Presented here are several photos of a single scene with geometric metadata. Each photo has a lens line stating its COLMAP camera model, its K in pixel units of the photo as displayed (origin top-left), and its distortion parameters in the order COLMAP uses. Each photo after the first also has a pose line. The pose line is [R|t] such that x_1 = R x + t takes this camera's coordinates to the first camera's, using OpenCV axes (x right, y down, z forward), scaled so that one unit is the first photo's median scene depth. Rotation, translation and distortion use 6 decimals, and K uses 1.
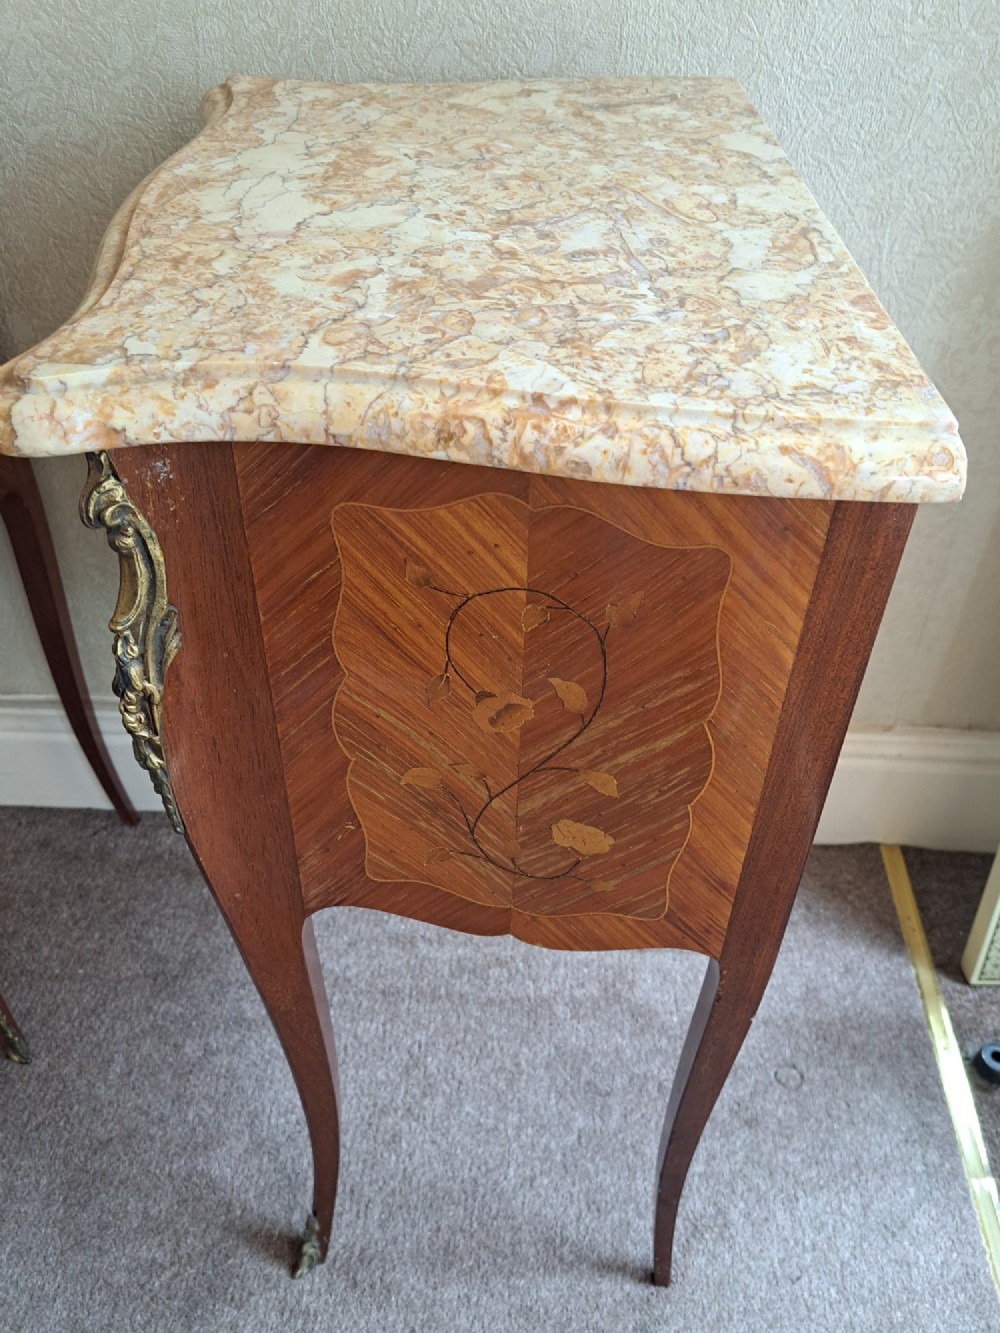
lens RADIAL K [[1105.5, 0, 519.9], [0, 1105.5, 683.0], [0, 0, 1]] dist [0.083857, -0.125841]
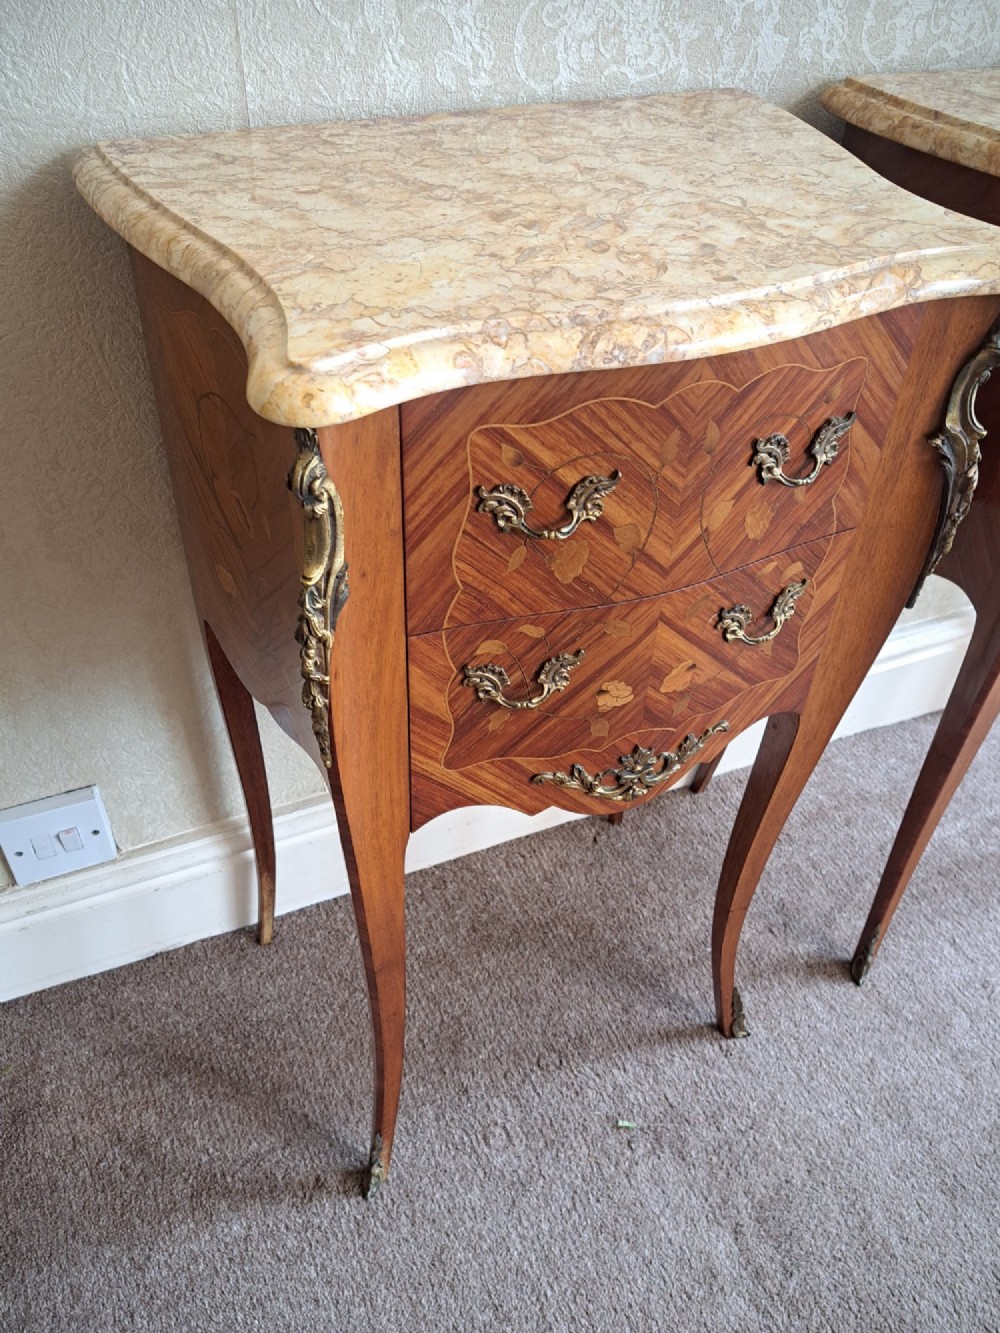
lens RADIAL K [[1105.5, 0, 500.7], [0, 1105.5, 678.7], [0, 0, 1]] dist [0.083857, -0.125841]
pose [[0.898846, -0.273312, 0.342604, -0.953075], [0.269402, 0.961159, 0.059968, -0.118533], [-0.345687, 0.038396, 0.937564, 0.070589]]
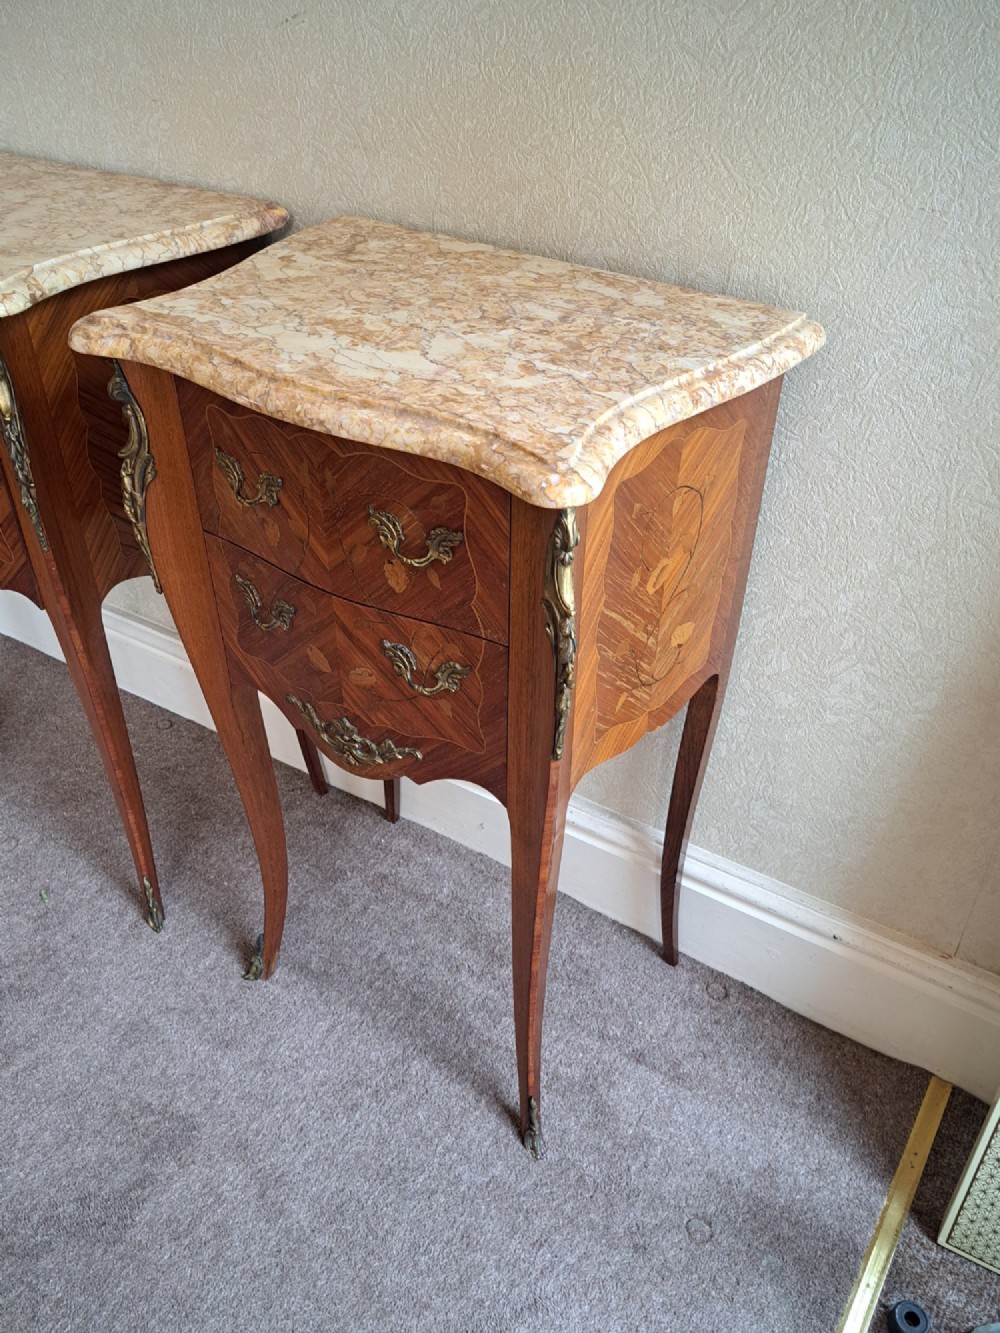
lens RADIAL K [[1105.5, 0, 517.6], [0, 1105.5, 675.9], [0, 0, 1]] dist [0.083857, -0.125841]
pose [[0.867827, 0.291260, -0.402546, 0.375373], [-0.323708, 0.946063, -0.013345, -0.063867], [0.376947, 0.141888, 0.915303, -0.080687]]
